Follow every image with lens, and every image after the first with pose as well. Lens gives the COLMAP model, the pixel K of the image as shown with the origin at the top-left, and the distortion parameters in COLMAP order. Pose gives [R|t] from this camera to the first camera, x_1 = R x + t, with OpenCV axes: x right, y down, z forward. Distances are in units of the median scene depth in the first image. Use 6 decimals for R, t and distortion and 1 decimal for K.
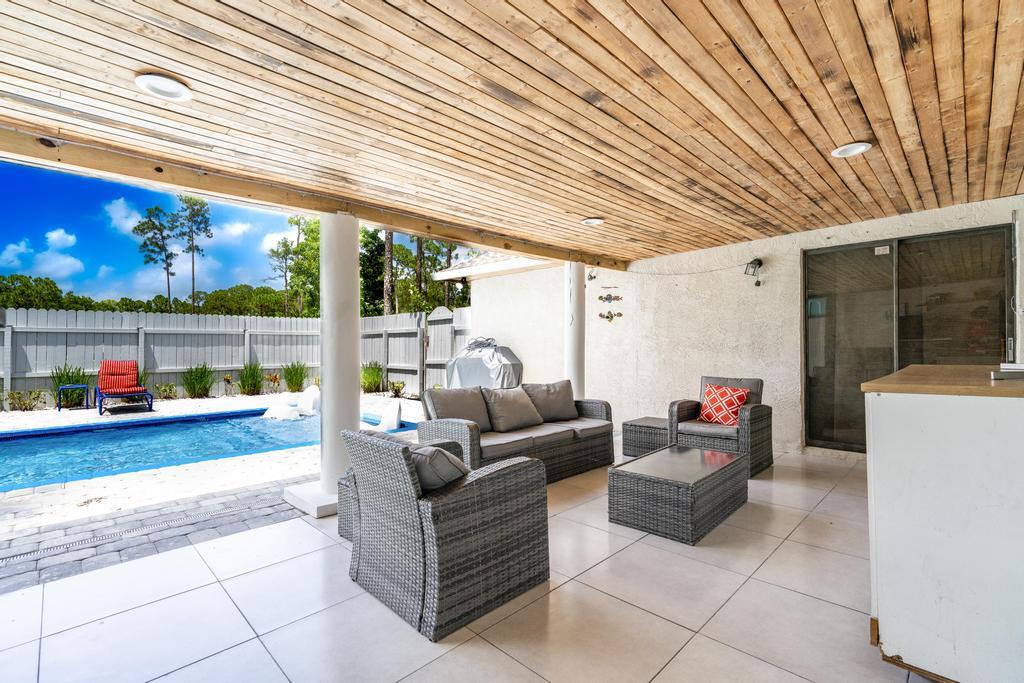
lens RADIAL K [[464.9, 0, 511.7], [0, 464.9, 342.0], [0, 0, 1]] dist [-0.000373, 0.001874]
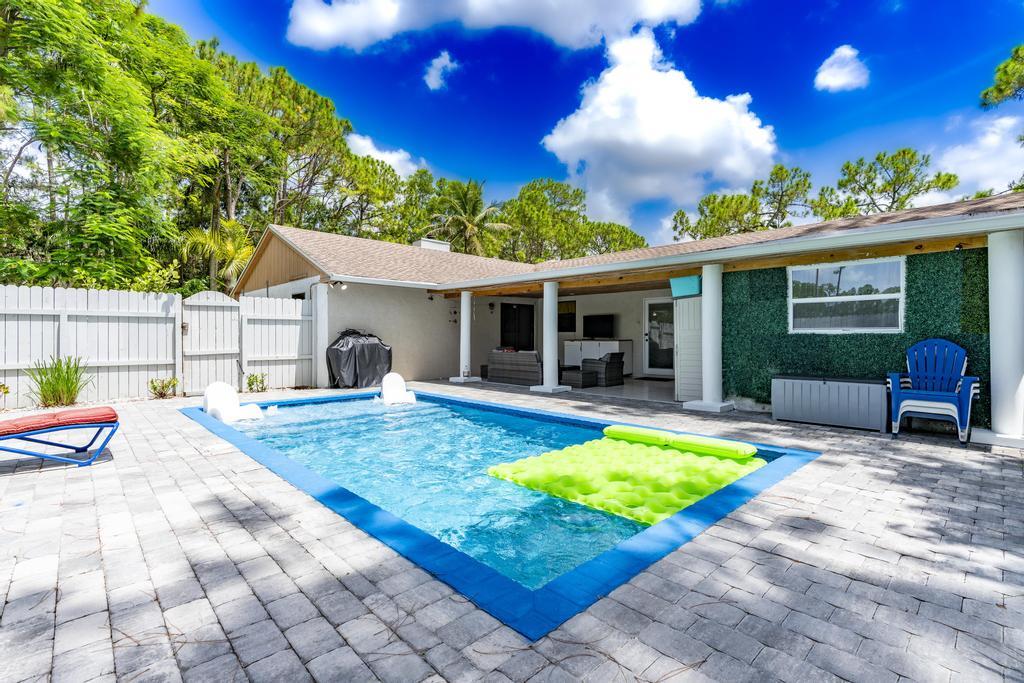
lens RADIAL K [[464.9, 0, 512.0], [0, 464.9, 337.3], [0, 0, 1]] dist [-0.000373, 0.001874]
pose [[0.009290, 0.001860, 0.999955, -1.013909], [-0.004635, 0.999988, -0.001817, 0.012262], [-0.999946, -0.004618, 0.009299, 0.387673]]
